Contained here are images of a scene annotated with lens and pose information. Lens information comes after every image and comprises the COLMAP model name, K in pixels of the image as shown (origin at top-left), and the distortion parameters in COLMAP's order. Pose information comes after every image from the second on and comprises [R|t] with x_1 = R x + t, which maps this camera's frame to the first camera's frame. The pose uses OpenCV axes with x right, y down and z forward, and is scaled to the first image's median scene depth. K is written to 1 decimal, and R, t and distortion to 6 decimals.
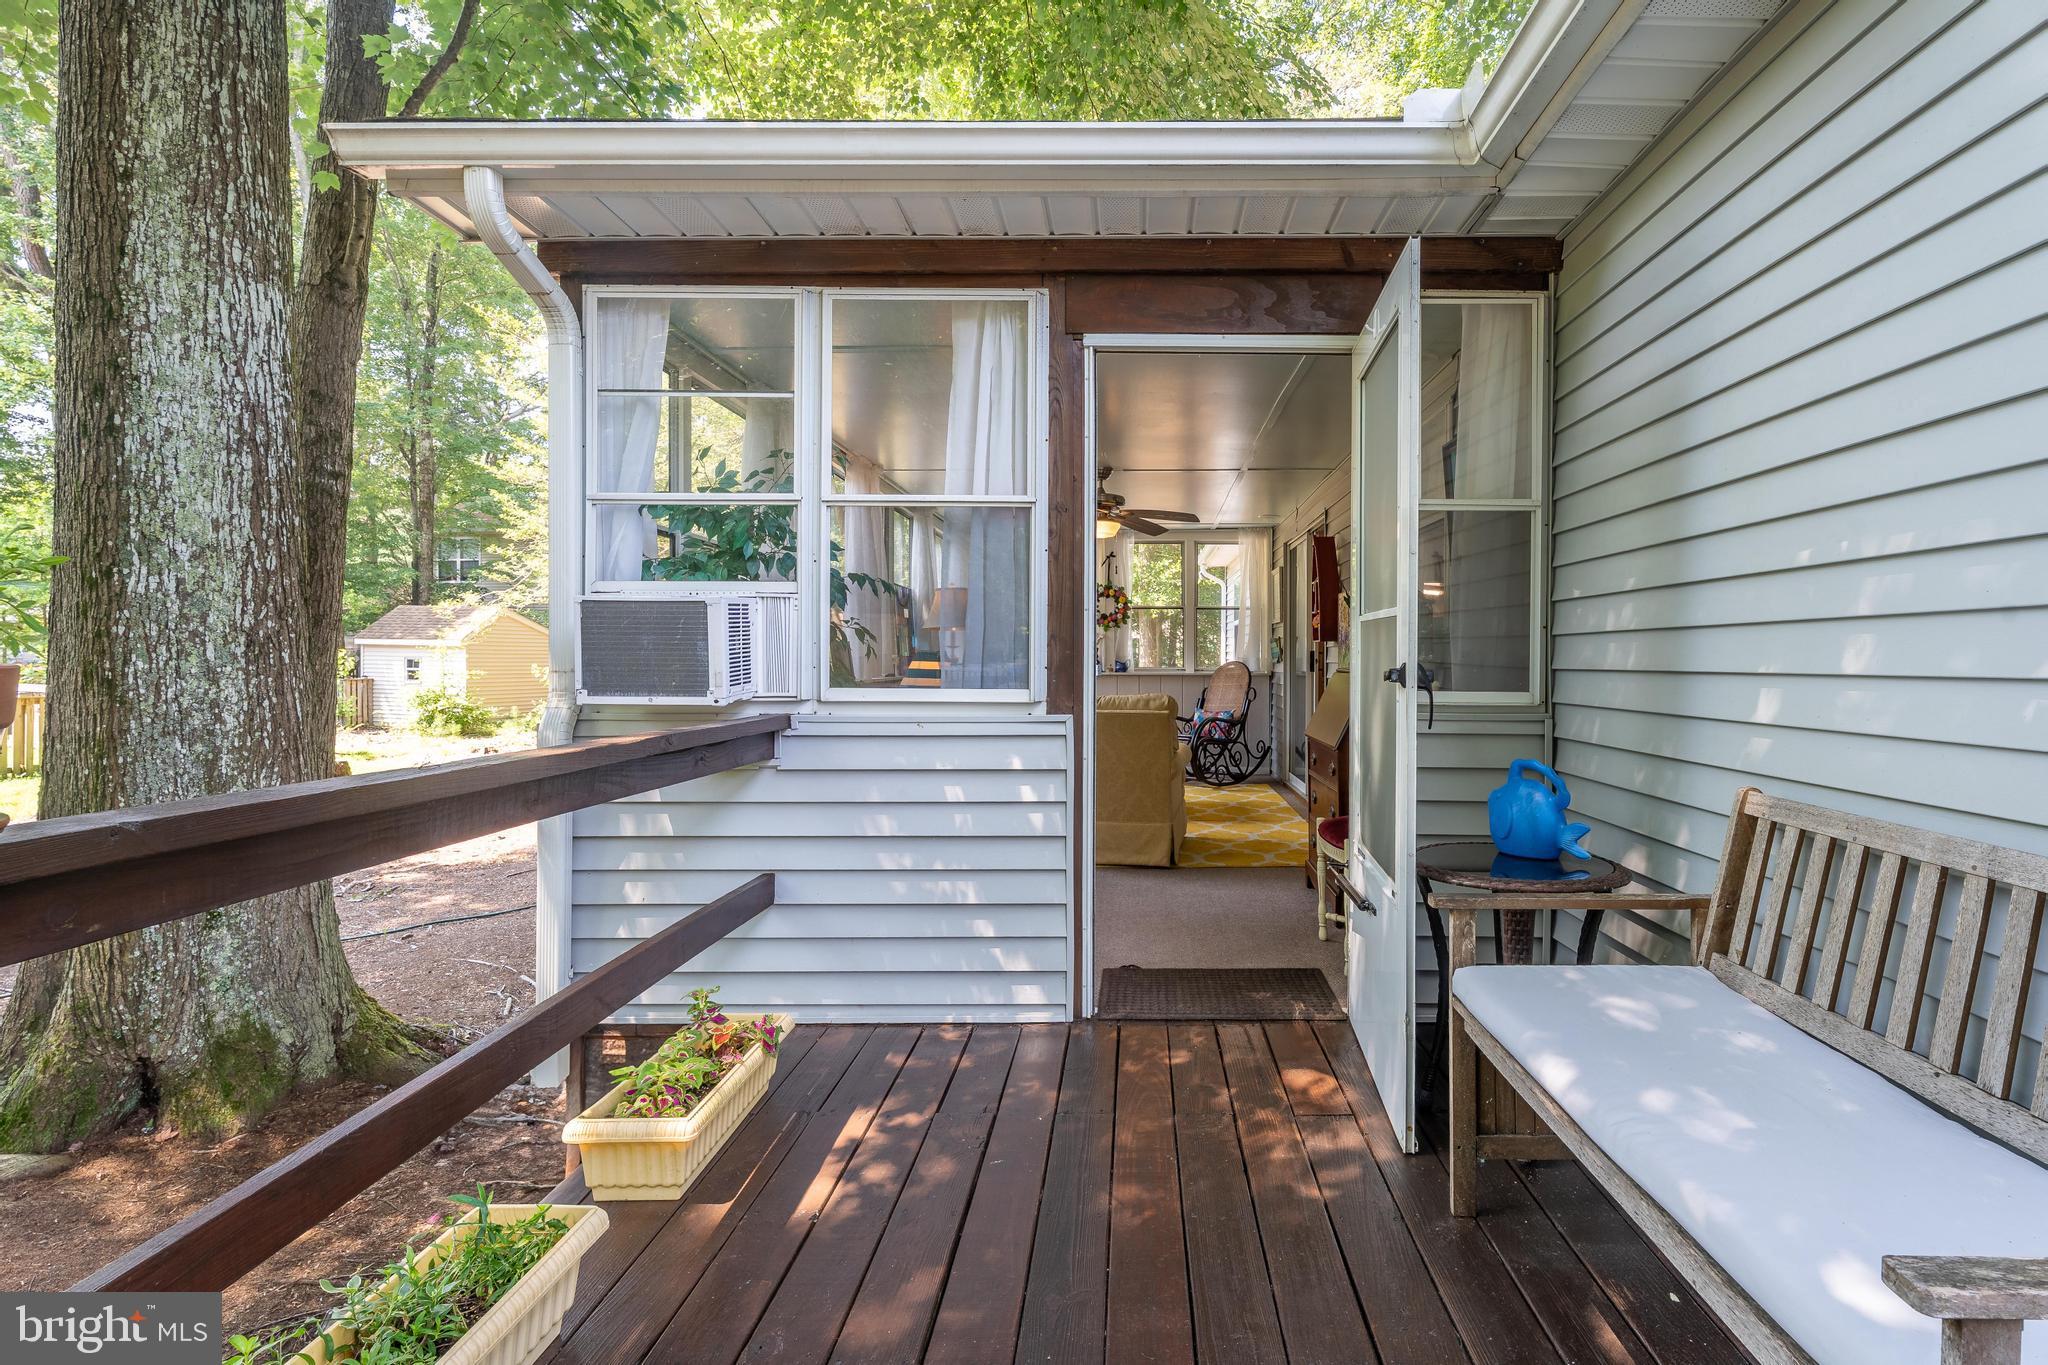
lens RADIAL K [[1018.7, 0, 1158.5], [0, 1018.7, 669.8], [0, 0, 1]] dist [0.000081, -0.000319]
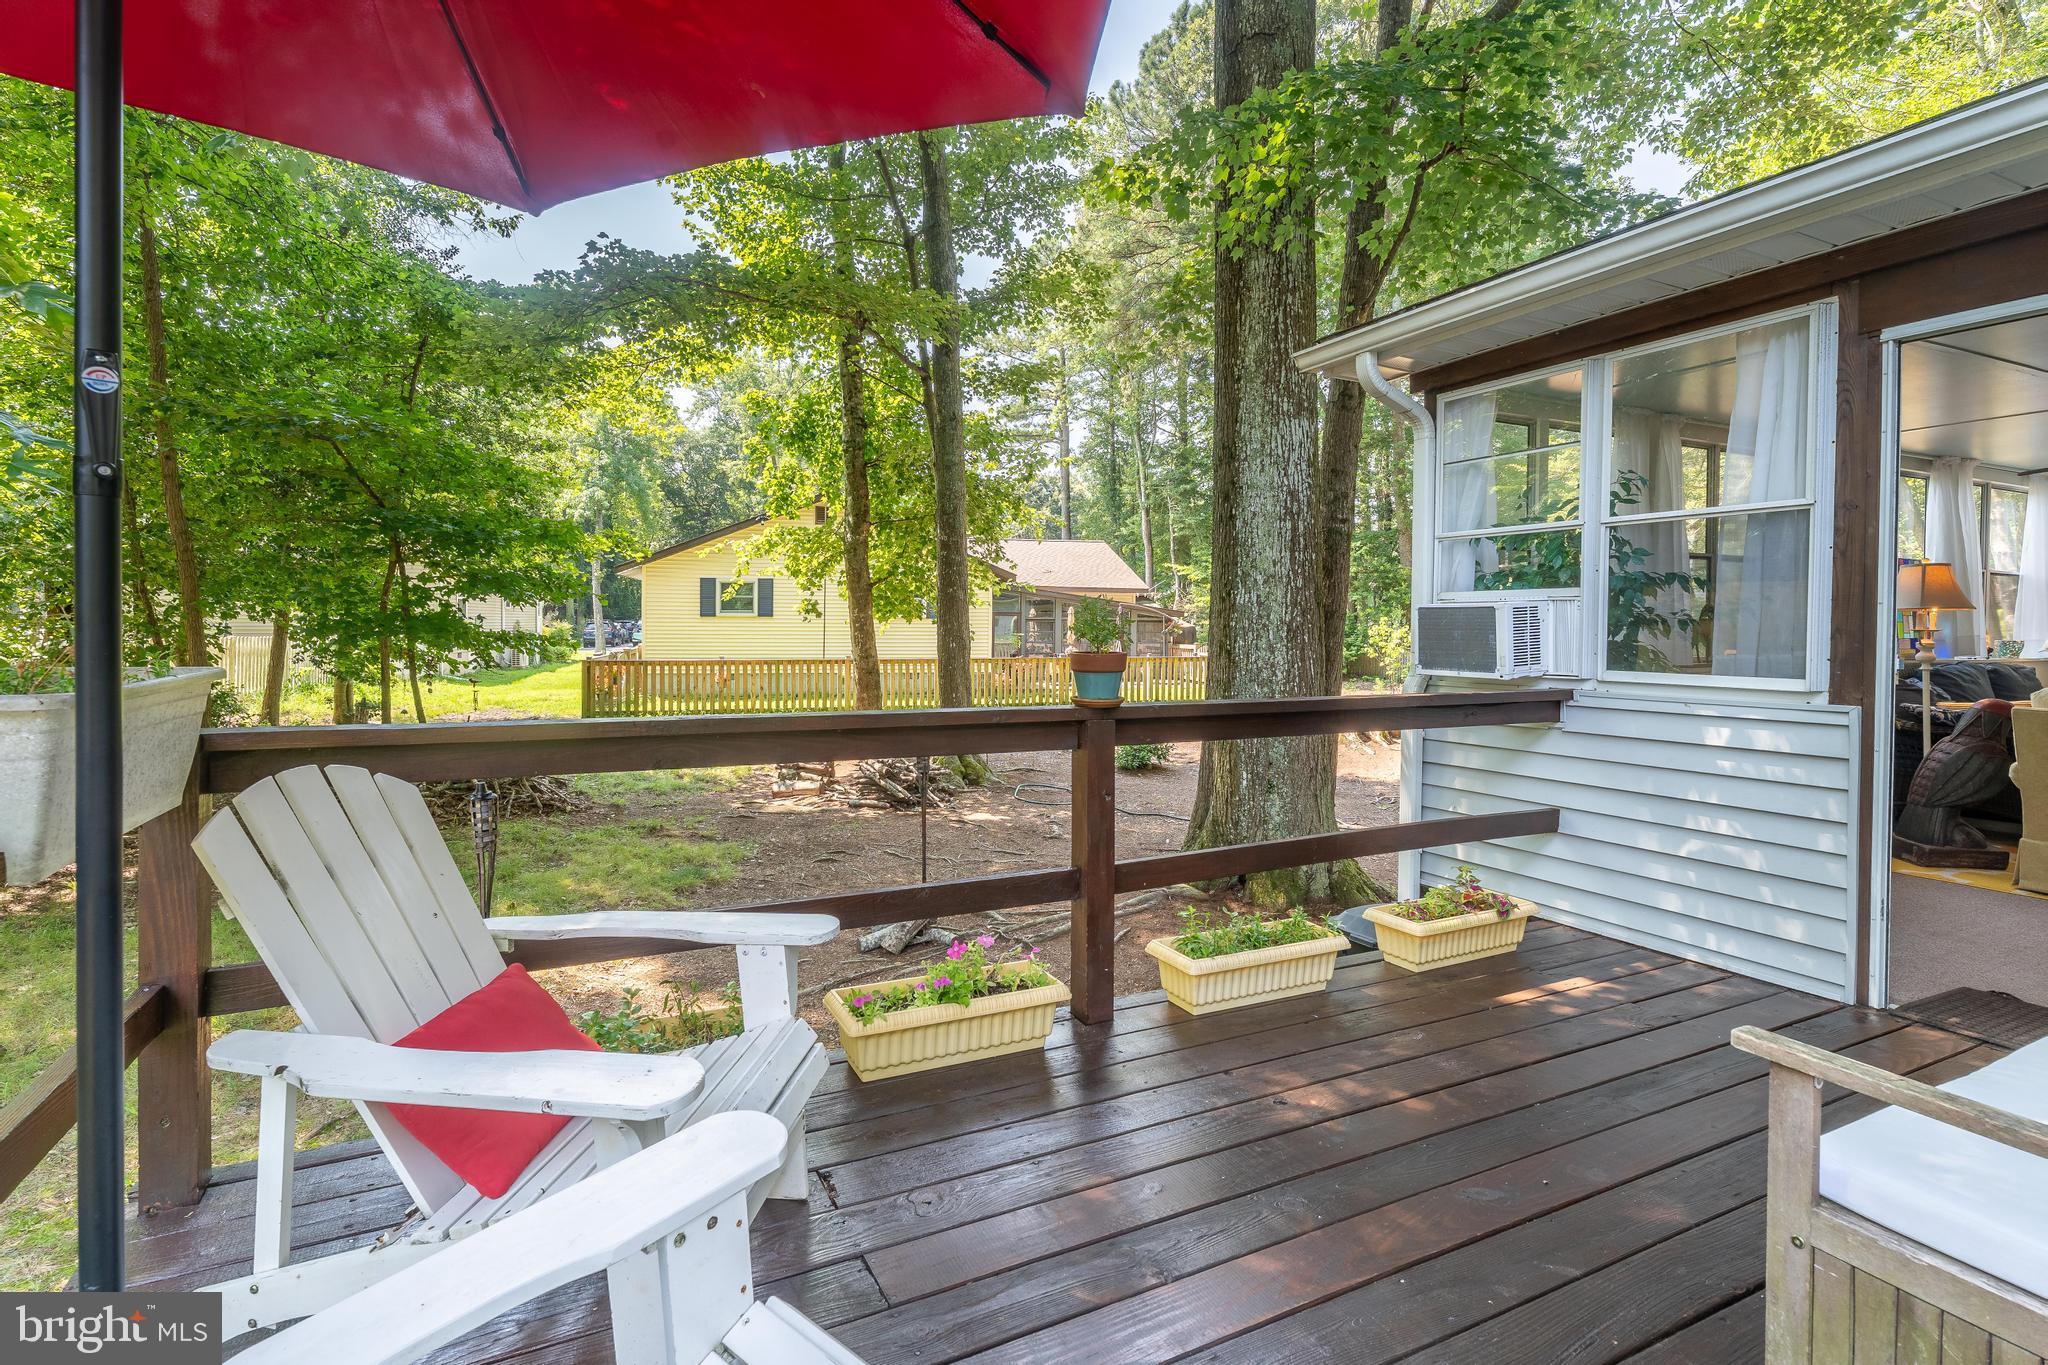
lens RADIAL K [[942.0, 0, 904.0], [0, 942.0, 636.8], [0, 0, 1]] dist [0.002716, 0.001205]
pose [[0.369650, 0.007921, -0.929137, 0.358072], [-0.011438, 0.999927, 0.003975, -0.015053], [0.929101, 0.009158, 0.369714, -0.197024]]
